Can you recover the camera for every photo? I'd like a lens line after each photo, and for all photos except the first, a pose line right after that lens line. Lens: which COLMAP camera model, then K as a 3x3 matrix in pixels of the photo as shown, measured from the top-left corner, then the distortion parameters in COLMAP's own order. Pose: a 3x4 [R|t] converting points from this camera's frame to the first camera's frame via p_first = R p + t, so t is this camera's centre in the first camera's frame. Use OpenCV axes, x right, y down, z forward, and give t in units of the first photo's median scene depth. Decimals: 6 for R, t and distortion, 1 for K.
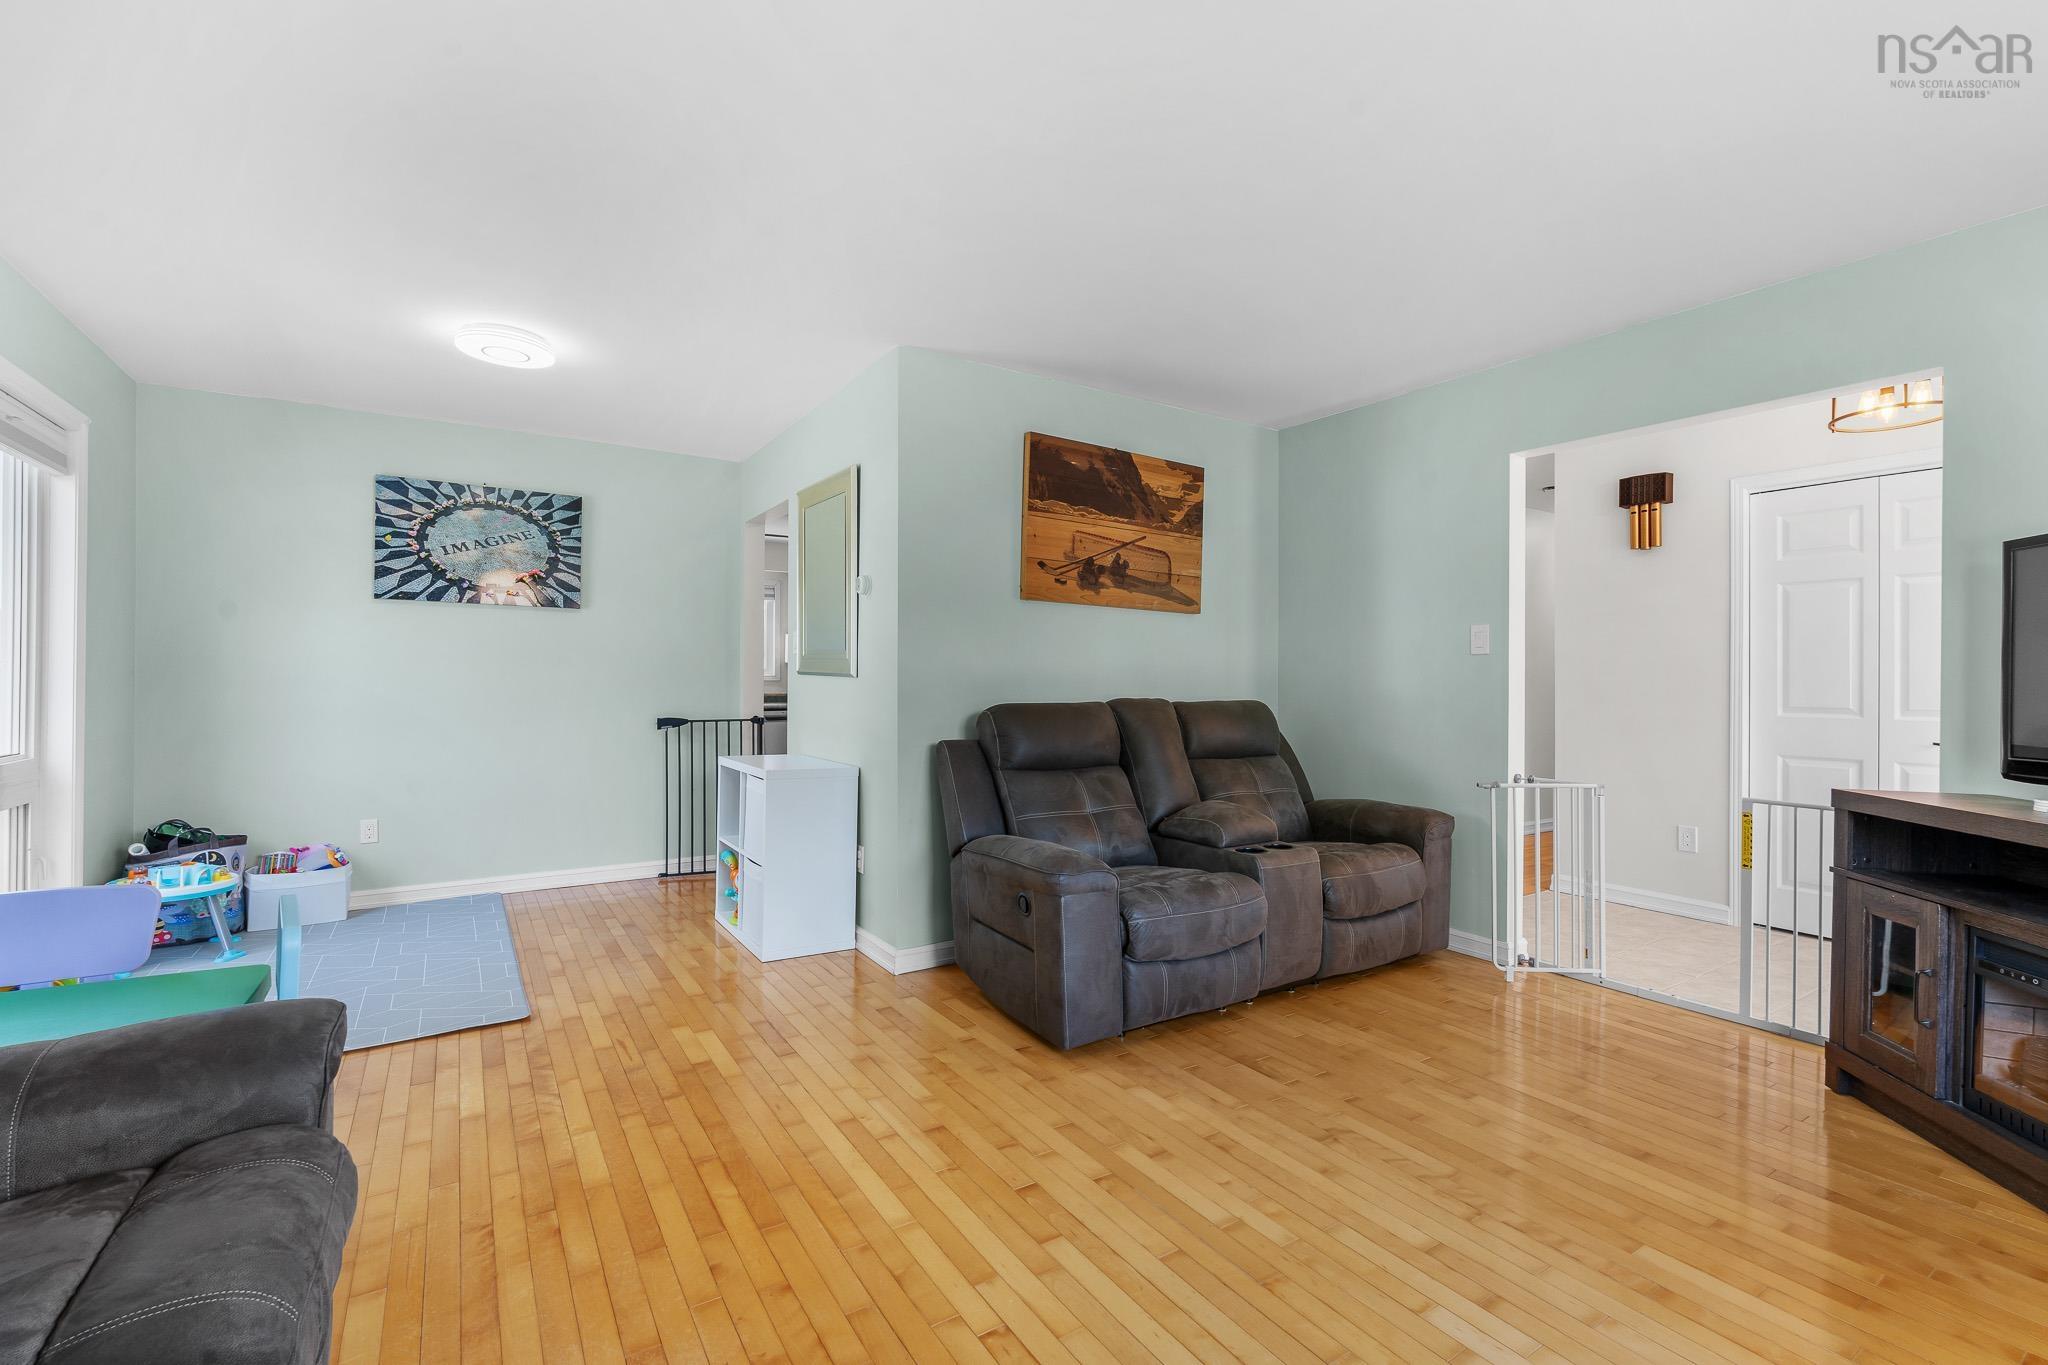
lens RADIAL K [[896.8, 0, 1024.8], [0, 896.8, 677.2], [0, 0, 1]] dist [-0.004712, 0.000573]
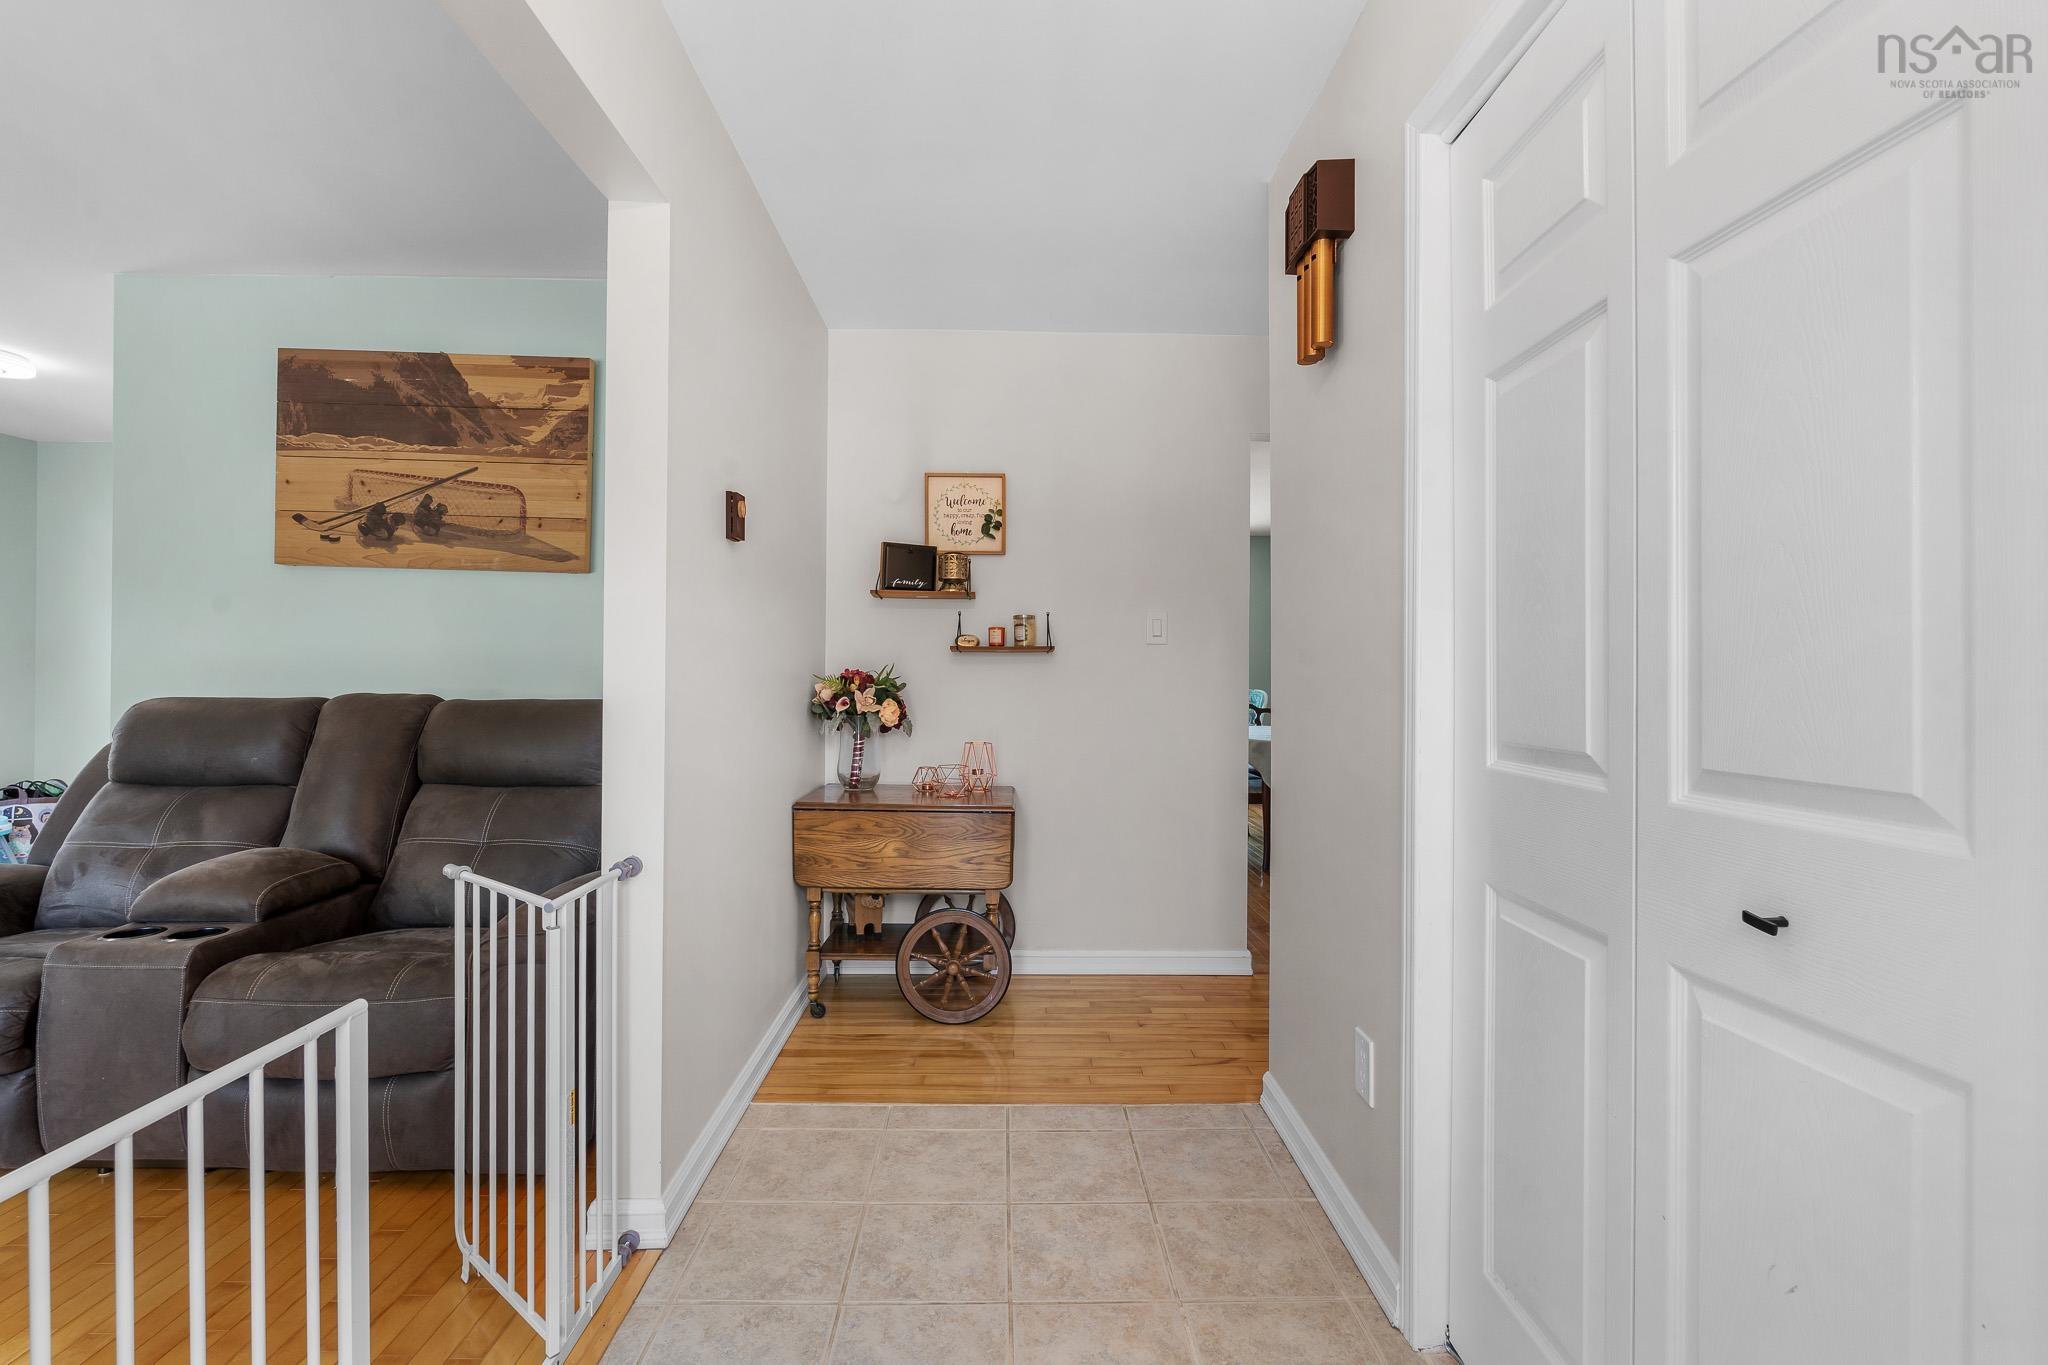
lens RADIAL K [[896.8, 0, 1019.4], [0, 896.8, 673.0], [0, 0, 1]] dist [-0.004712, 0.000573]
pose [[0.849683, -0.000150, -0.527294, 0.898035], [-0.000658, 0.999999, -0.001345, 0.007584], [0.527294, 0.001489, 0.849682, 0.636628]]
